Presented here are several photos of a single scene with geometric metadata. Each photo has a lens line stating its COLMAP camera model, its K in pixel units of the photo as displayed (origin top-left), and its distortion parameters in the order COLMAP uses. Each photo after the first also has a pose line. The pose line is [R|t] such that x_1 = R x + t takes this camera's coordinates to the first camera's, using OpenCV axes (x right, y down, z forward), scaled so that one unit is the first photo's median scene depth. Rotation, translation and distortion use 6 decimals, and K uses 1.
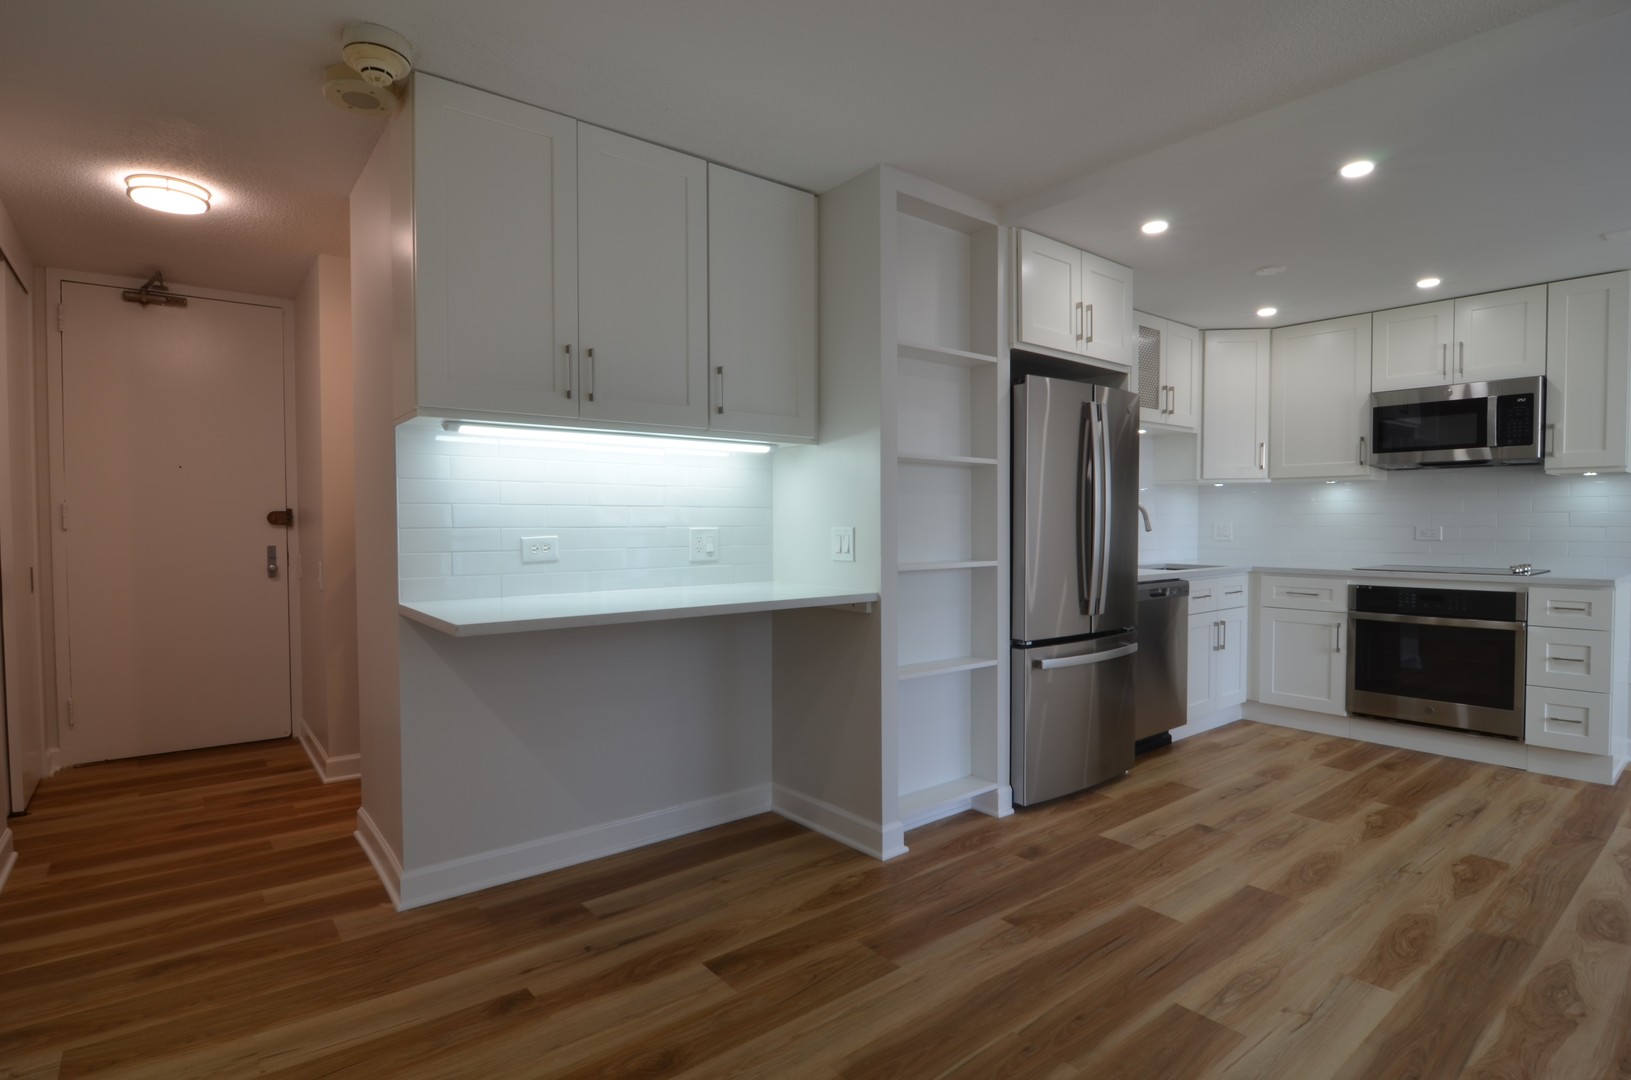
lens RADIAL K [[804.7, 0, 819.4], [0, 804.7, 547.1], [0, 0, 1]] dist [-0.024146, -0.001148]
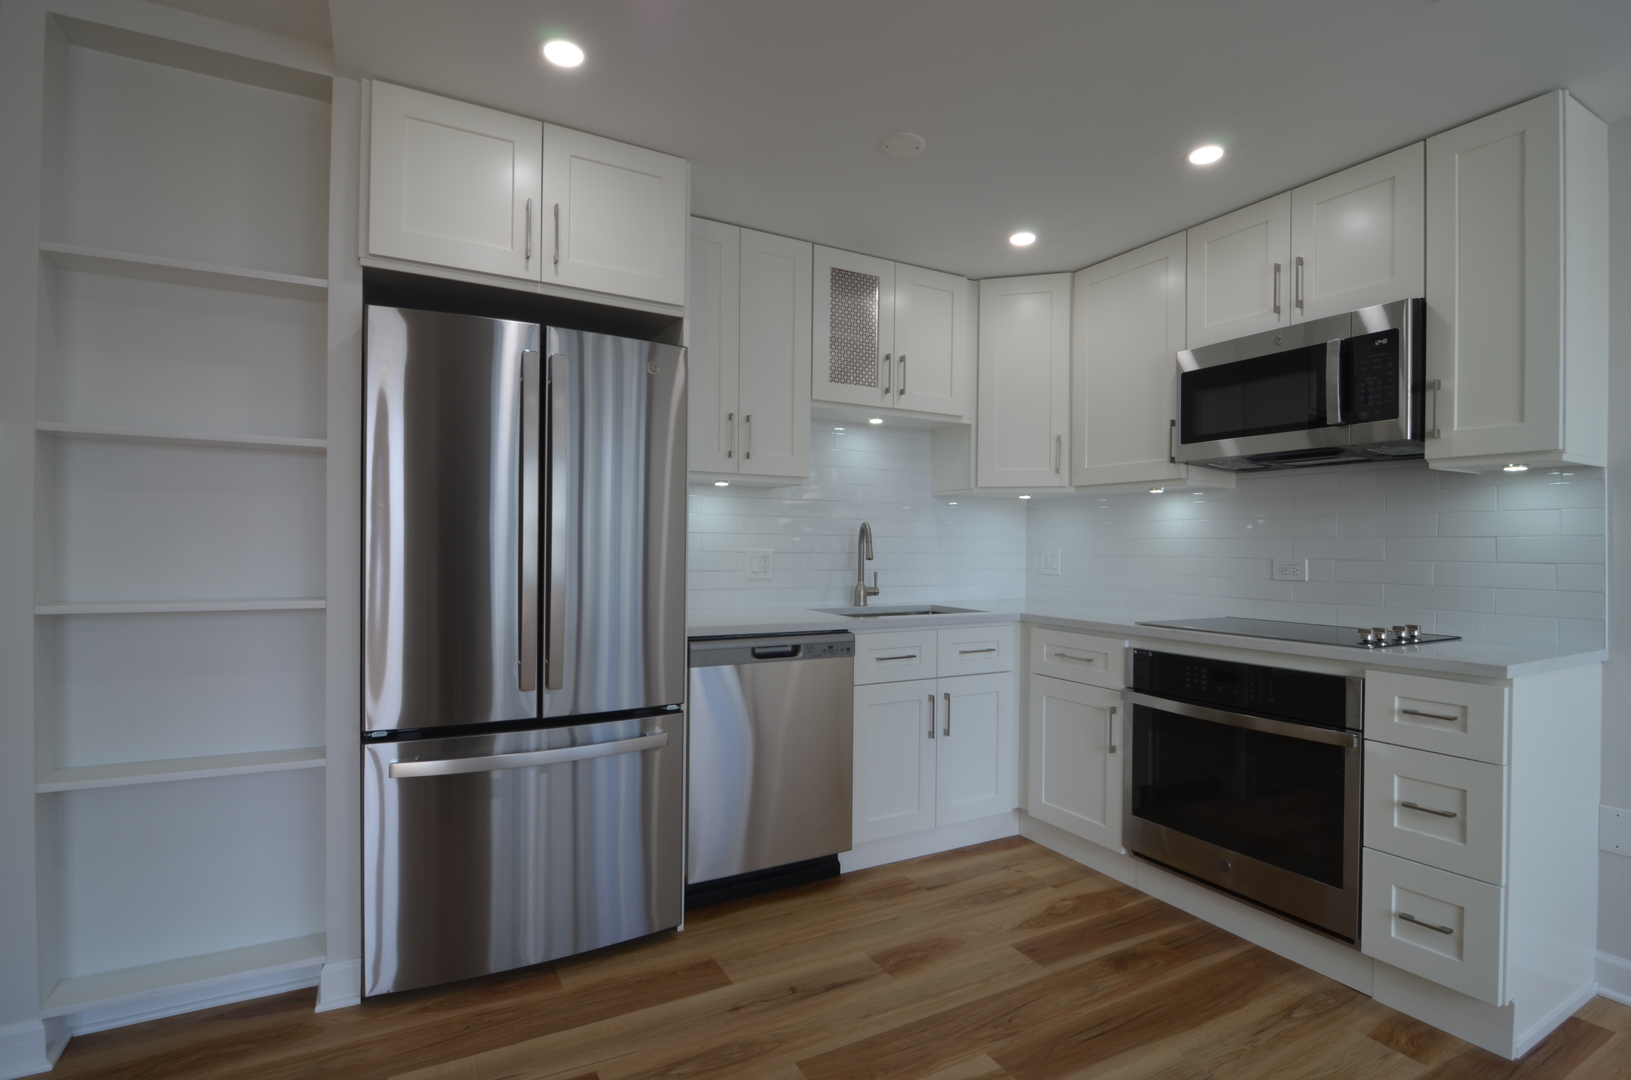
lens RADIAL K [[776.6, 0, 820.9], [0, 776.6, 549.4], [0, 0, 1]] dist [-0.006937, -0.010468]
pose [[0.987036, 0.014205, -0.159869, 0.587456], [-0.018697, 0.999471, -0.026628, -0.012053], [0.159406, 0.029272, 0.986779, 0.387010]]
